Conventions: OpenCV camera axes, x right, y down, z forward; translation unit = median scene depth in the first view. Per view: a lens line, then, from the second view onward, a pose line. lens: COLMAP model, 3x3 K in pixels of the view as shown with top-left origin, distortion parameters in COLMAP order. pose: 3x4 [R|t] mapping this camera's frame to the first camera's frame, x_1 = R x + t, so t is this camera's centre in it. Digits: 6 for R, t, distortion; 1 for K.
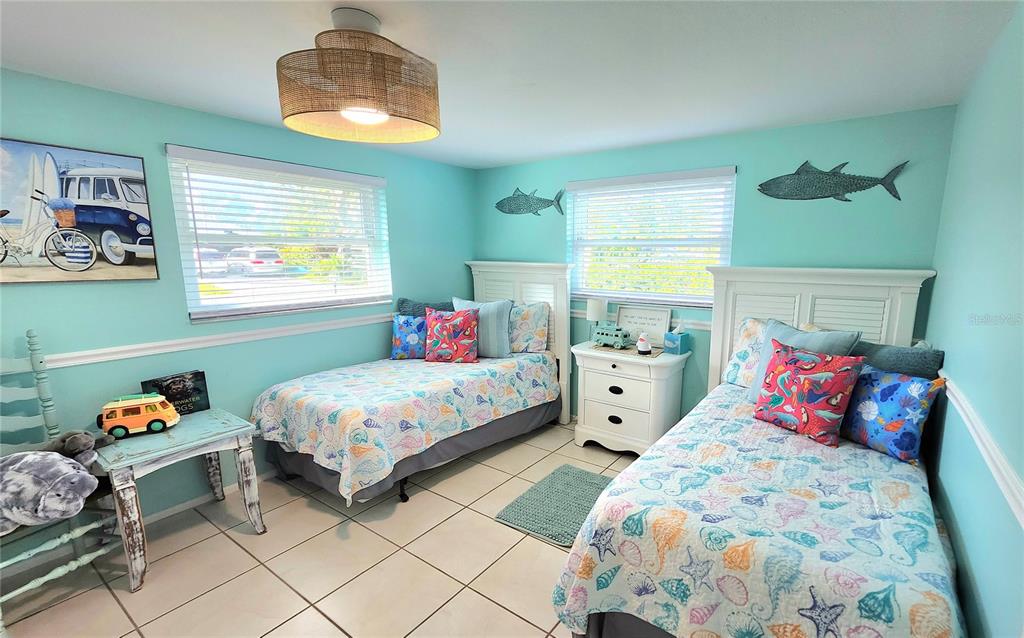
lens RADIAL K [[453.5, 0, 555.4], [0, 453.5, 328.0], [0, 0, 1]] dist [-0.000117, 0.000072]
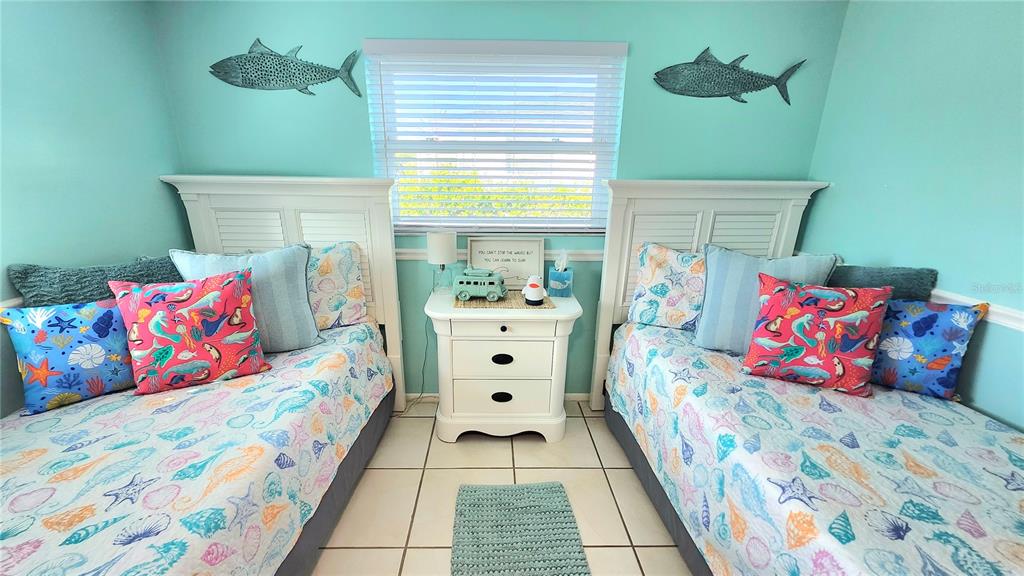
lens RADIAL K [[406.9, 0, 498.4], [0, 406.9, 298.2], [0, 0, 1]] dist [0.002325, 0.000098]
pose [[0.818061, -0.169874, 0.549471, -0.203737], [0.088738, 0.981225, 0.171240, -0.066247], [-0.568244, -0.091326, 0.817777, 0.469888]]
